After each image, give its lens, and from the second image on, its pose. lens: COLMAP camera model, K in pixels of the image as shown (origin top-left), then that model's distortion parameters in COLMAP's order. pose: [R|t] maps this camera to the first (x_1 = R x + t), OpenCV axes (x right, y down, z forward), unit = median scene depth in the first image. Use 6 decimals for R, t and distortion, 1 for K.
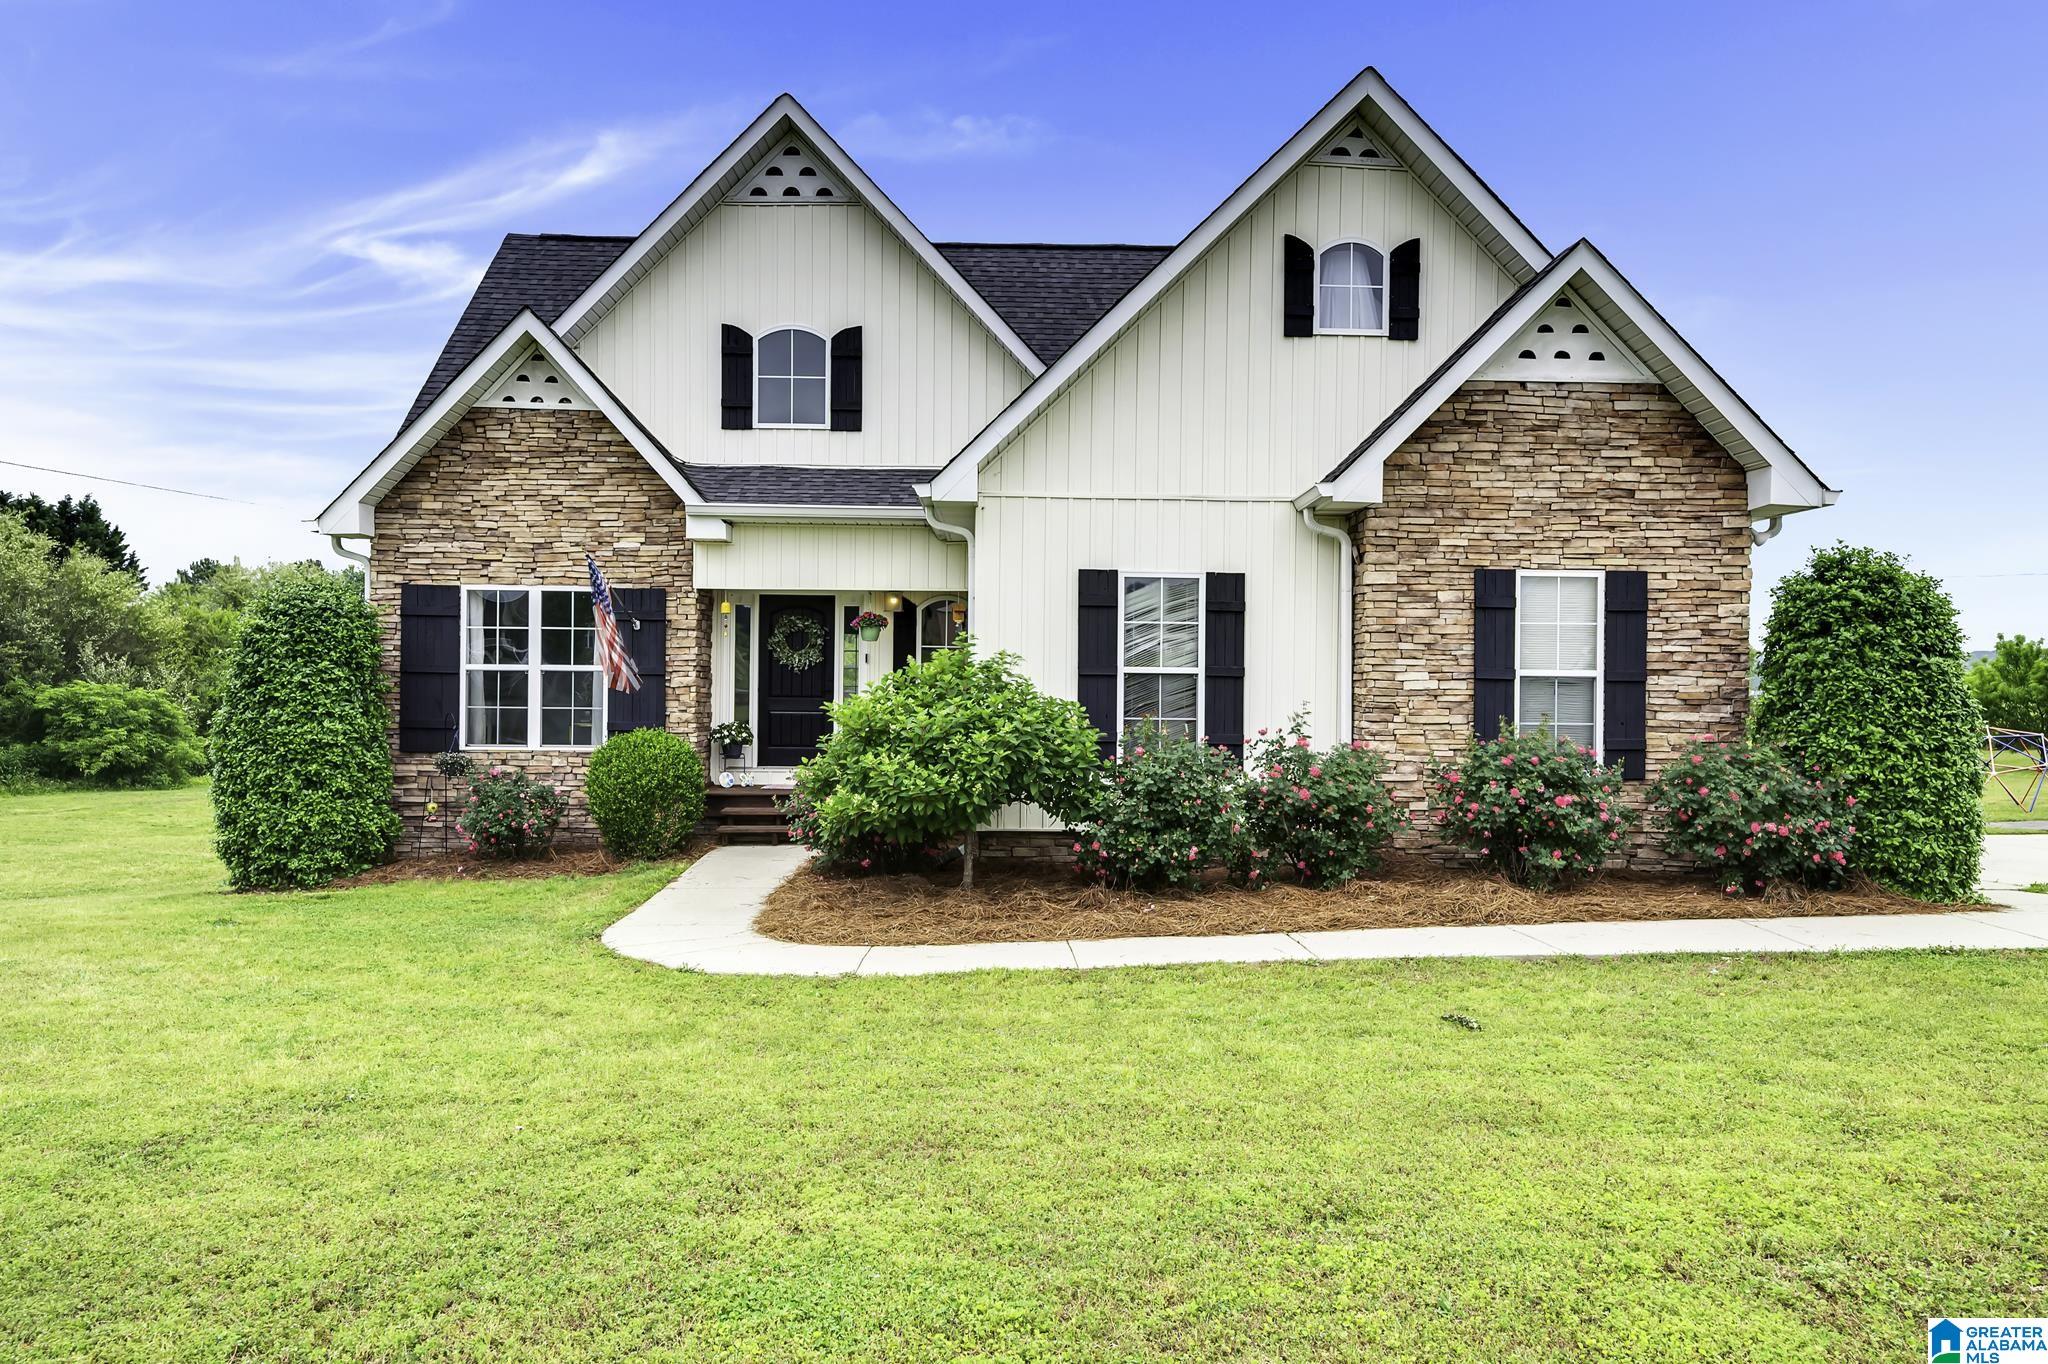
lens RADIAL K [[1417.4, 0, 1005.3], [0, 1417.4, 680.5], [0, 0, 1]] dist [0.003405, 0.001754]
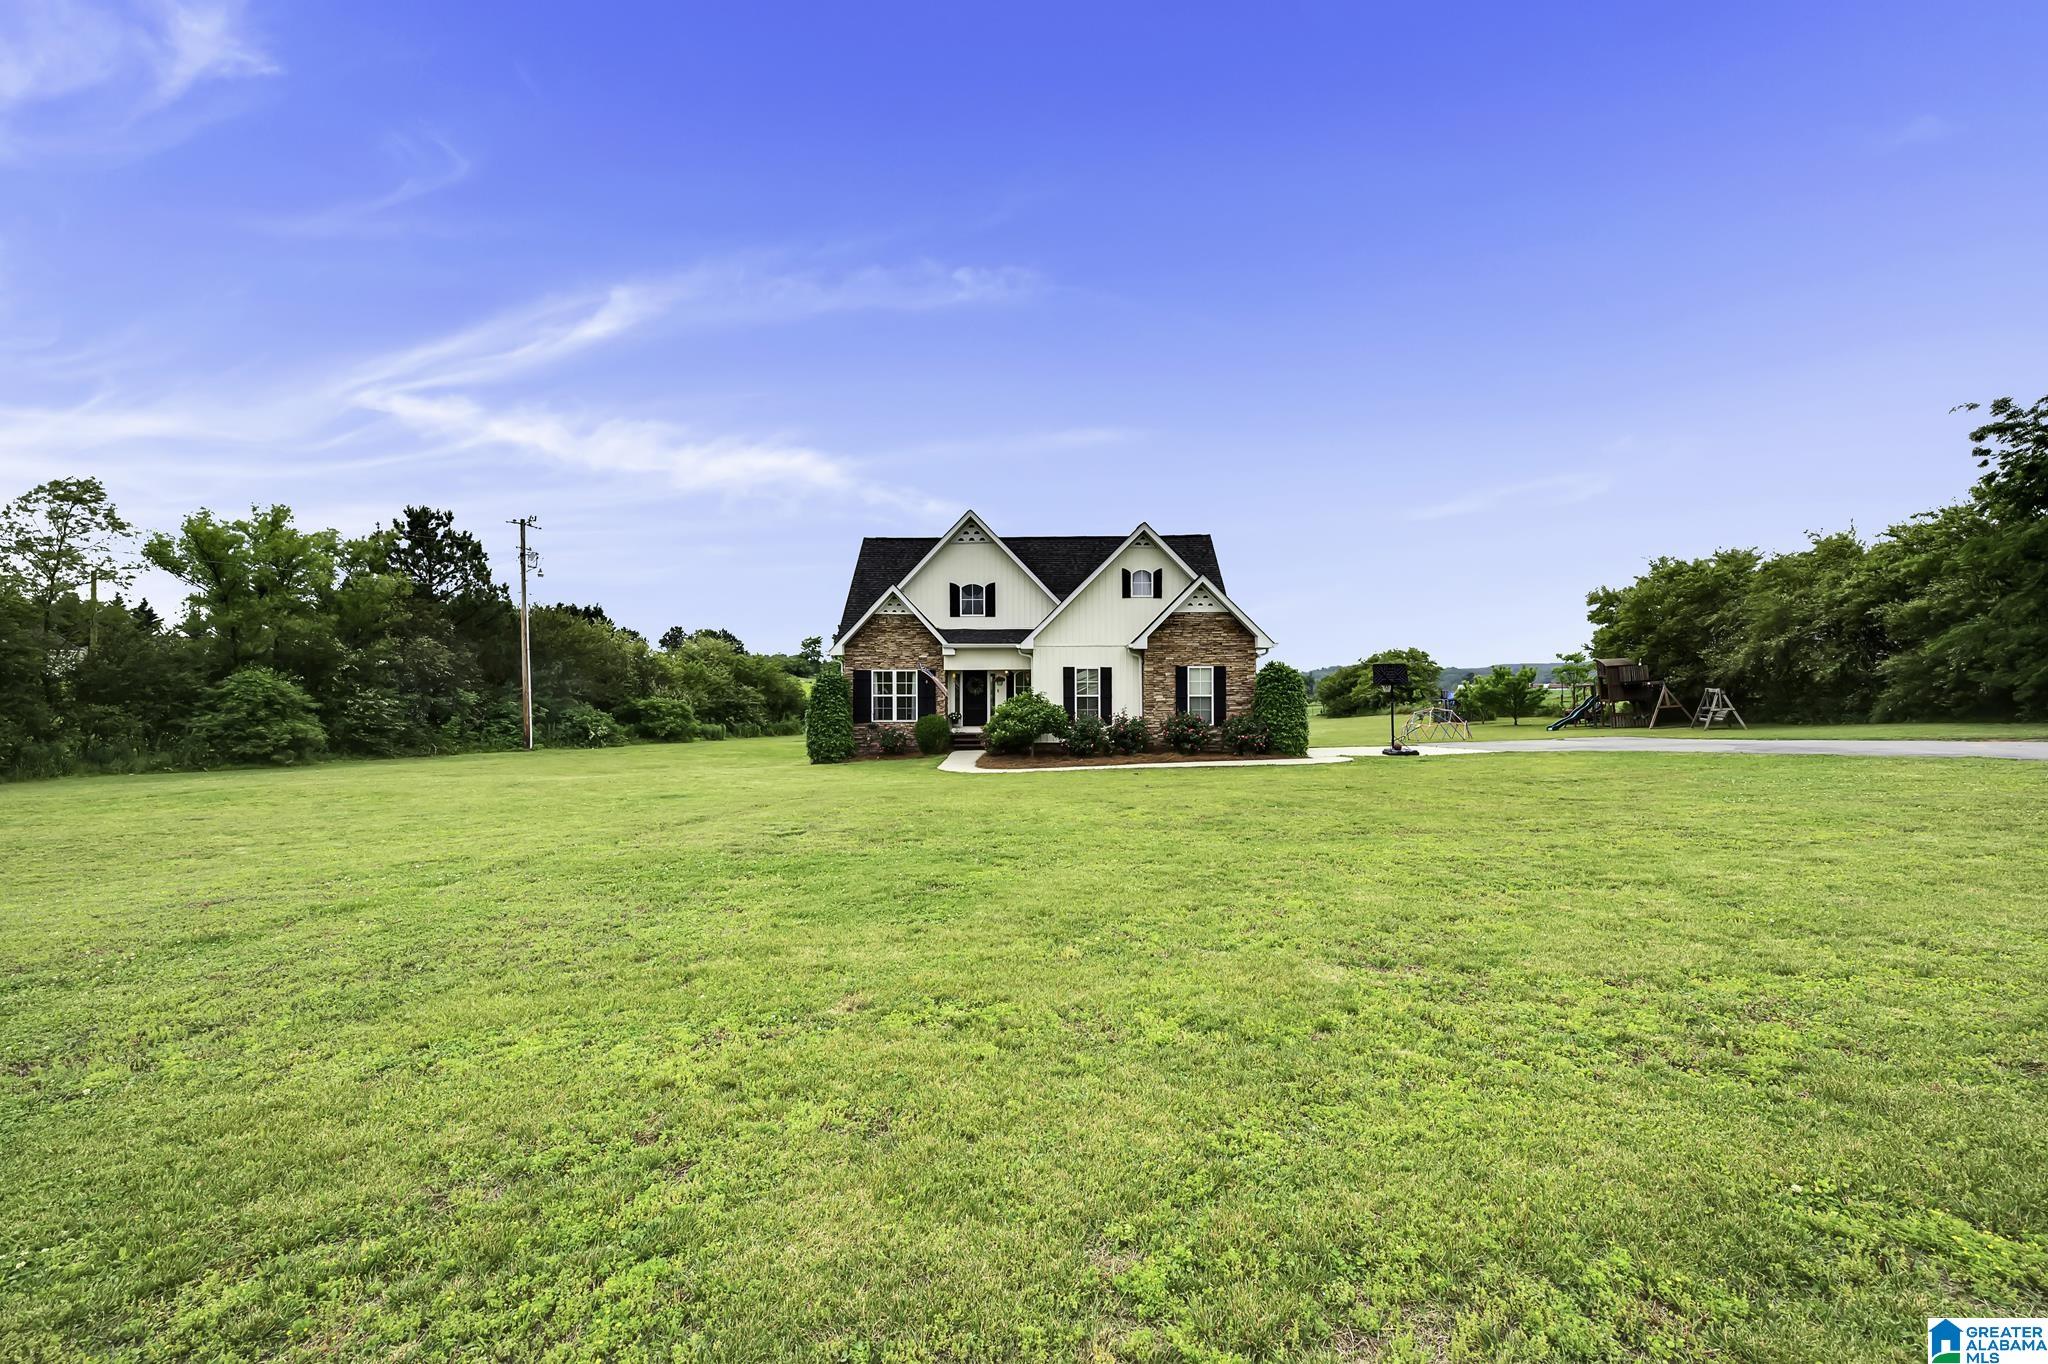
lens RADIAL K [[837.2, 0, 1024.0], [0, 837.2, 682.0], [0, 0, 1]] dist [-0.001515, 0.000062]
pose [[0.999540, -0.011990, -0.027859, 0.010698], [0.011914, 0.999925, -0.002898, -0.030895], [0.027892, 0.002565, 0.999608, -0.877373]]
